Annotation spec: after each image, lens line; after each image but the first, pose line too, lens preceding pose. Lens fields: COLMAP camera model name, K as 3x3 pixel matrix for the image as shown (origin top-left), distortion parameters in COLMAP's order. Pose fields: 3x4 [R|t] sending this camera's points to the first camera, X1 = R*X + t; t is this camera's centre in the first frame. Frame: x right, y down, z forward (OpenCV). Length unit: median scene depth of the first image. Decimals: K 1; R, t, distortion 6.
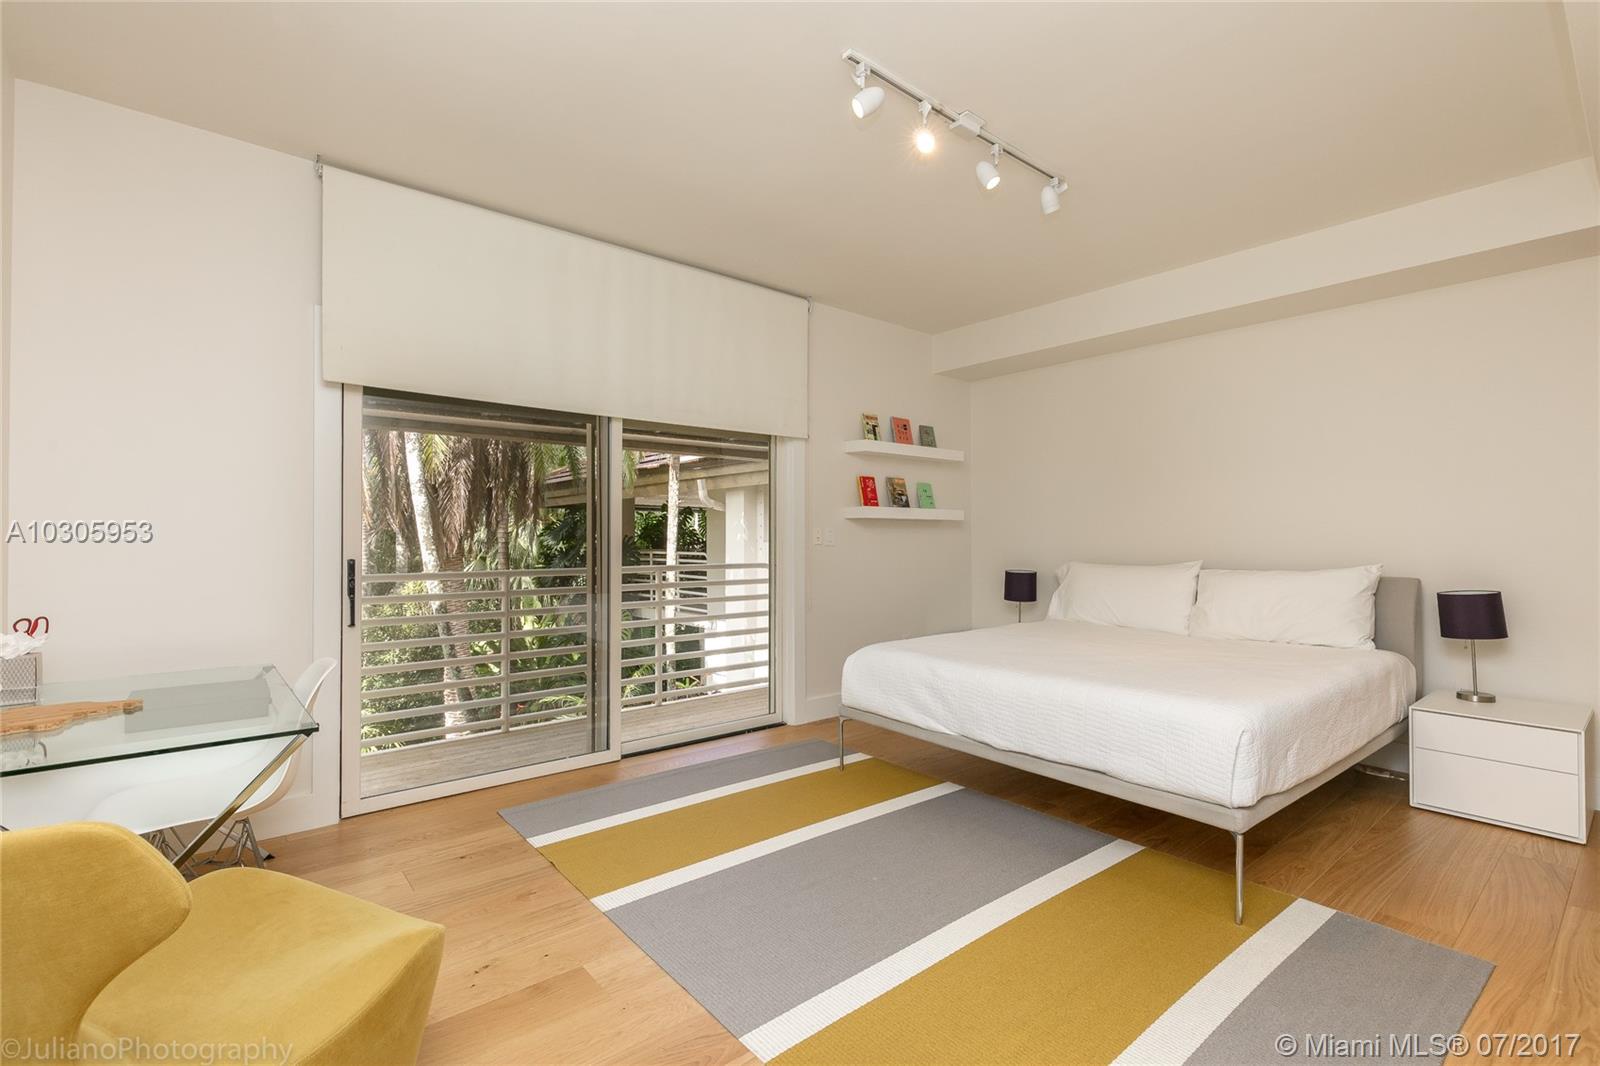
lens RADIAL K [[735.1, 0, 799.0], [0, 735.1, 533.8], [0, 0, 1]] dist [0.006602, 0.000749]
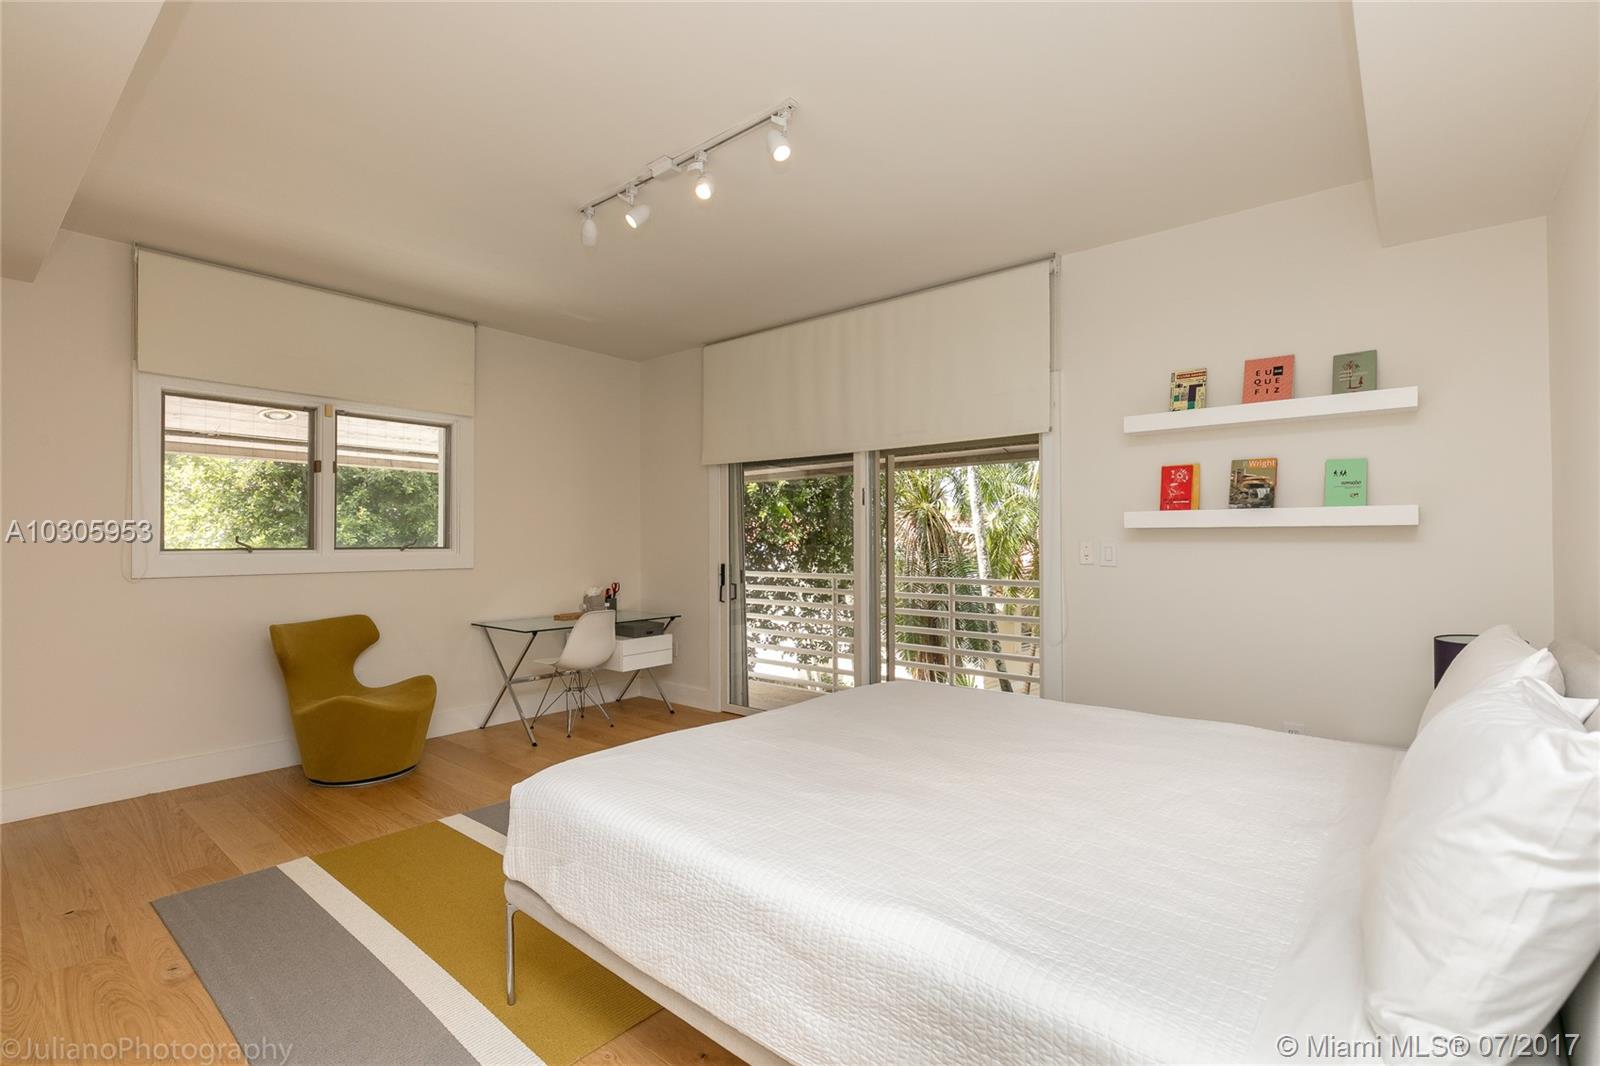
lens RADIAL K [[735.1, 0, 799.2], [0, 735.1, 536.0], [0, 0, 1]] dist [0.006602, 0.000749]
pose [[0.186050, -0.007196, -0.982514, 0.665480], [0.012219, 0.999913, -0.005010, -0.013672], [0.982464, -0.011074, 0.186122, 0.516594]]
